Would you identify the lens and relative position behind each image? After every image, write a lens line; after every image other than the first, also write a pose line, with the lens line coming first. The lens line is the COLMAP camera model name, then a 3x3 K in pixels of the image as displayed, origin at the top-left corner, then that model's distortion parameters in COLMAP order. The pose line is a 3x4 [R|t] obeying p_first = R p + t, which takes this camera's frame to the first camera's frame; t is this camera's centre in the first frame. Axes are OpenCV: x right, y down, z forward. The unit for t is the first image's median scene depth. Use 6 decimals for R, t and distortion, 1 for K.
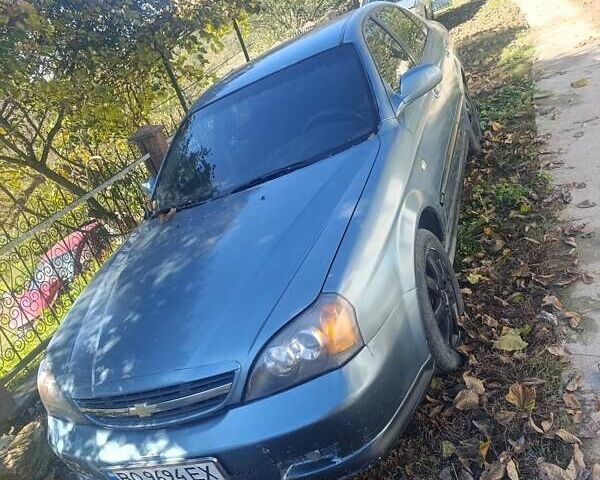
lens RADIAL K [[576.0, 0, 300.0], [0, 576.0, 240.0], [0, 0, 1]] dist [0.002174, -0.002252]
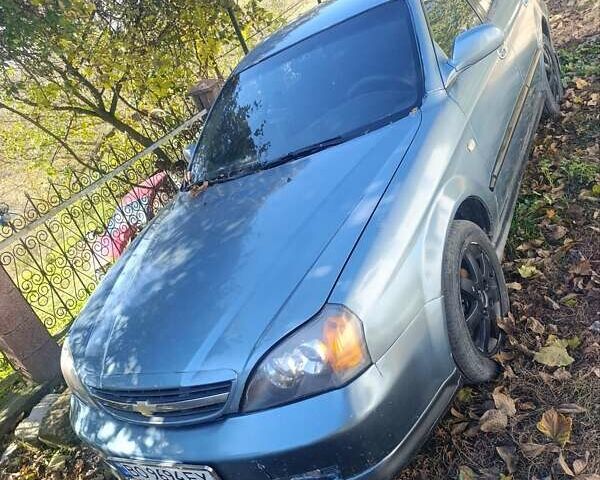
lens RADIAL K [[576.0, 0, 300.0], [0, 576.0, 240.0], [0, 0, 1]] dist [0.002174, -0.002252]
pose [[0.989636, 0.039111, -0.138172, 0.094993], [-0.024952, 0.994393, 0.102758, -0.080666], [0.141416, -0.098245, 0.985063, 0.091890]]
